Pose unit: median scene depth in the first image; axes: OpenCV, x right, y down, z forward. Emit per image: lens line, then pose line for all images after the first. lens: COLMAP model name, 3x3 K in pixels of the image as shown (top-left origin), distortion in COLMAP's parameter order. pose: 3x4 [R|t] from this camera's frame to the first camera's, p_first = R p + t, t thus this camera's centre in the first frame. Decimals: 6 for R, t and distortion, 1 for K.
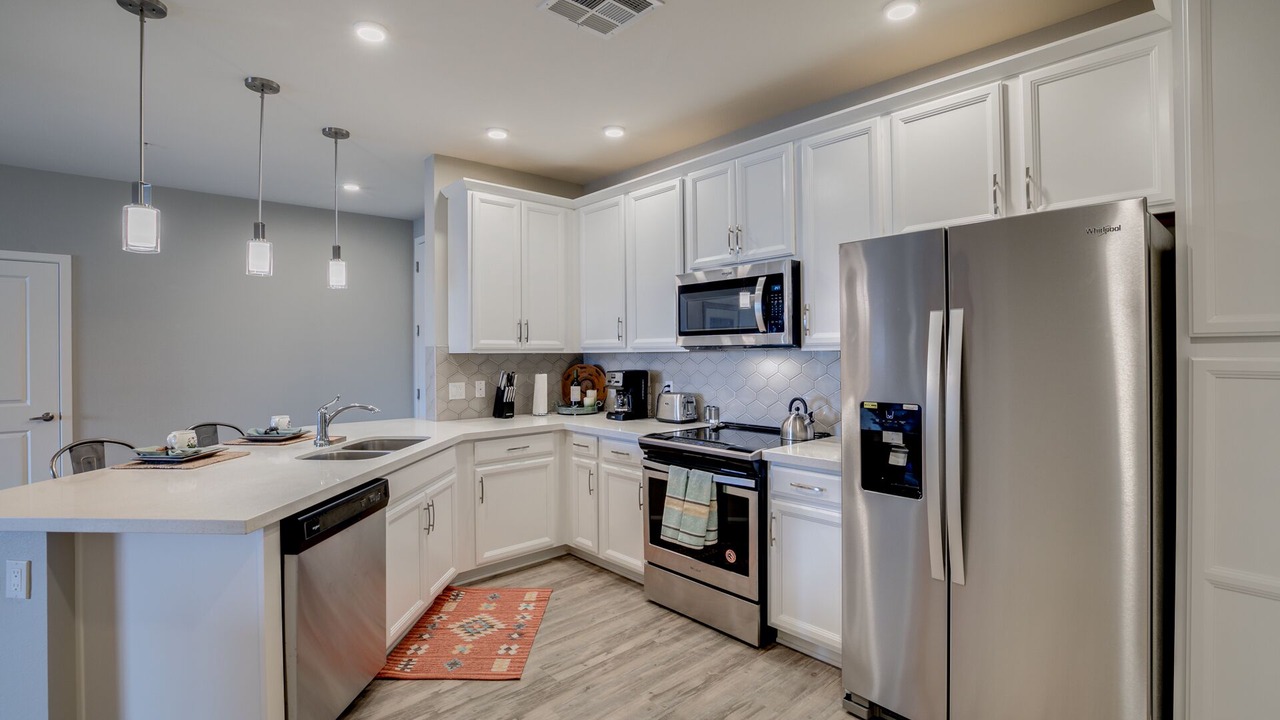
lens RADIAL K [[606.5, 0, 635.7], [0, 606.5, 355.3], [0, 0, 1]] dist [-0.035775, 0.000608]
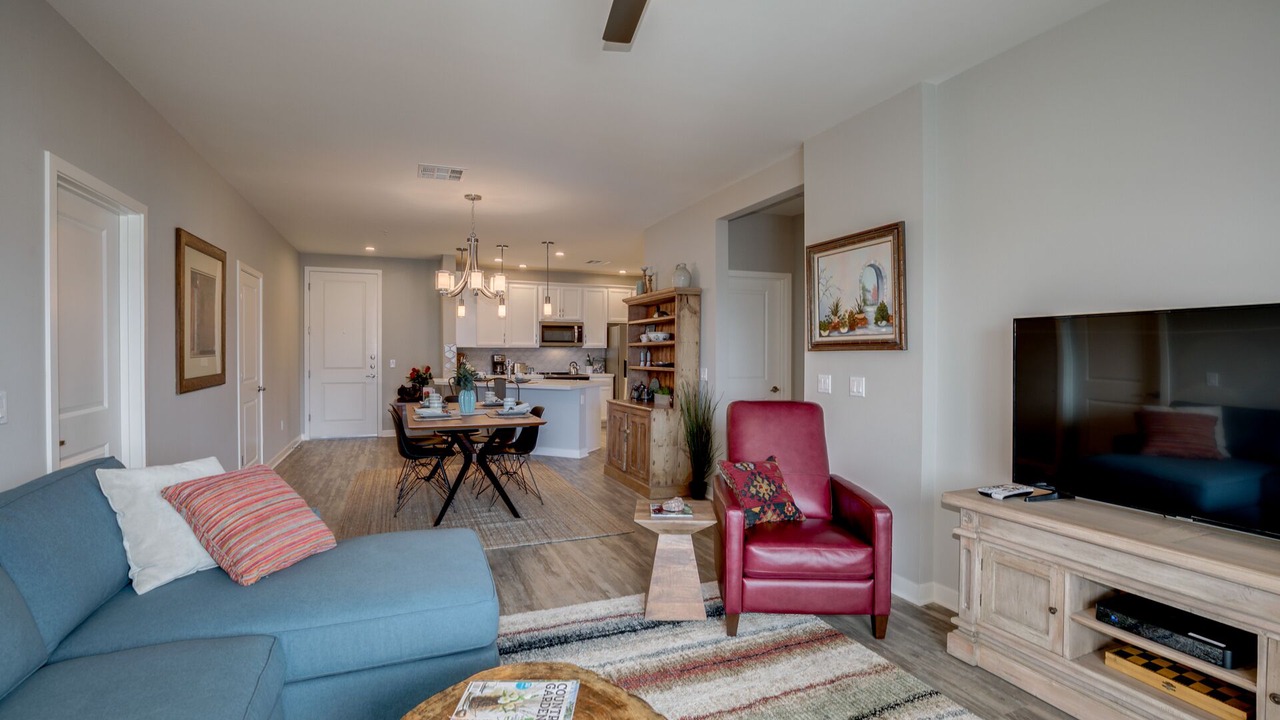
lens RADIAL K [[597.4, 0, 640.0], [0, 597.4, 360.0], [0, 0, 1]] dist [-0.039381, 0.000589]
pose [[0.323751, -0.008272, 0.946106, -2.523594], [-0.002883, 0.999949, 0.009729, 0.025076], [-0.946138, -0.005877, 0.323711, -0.382434]]
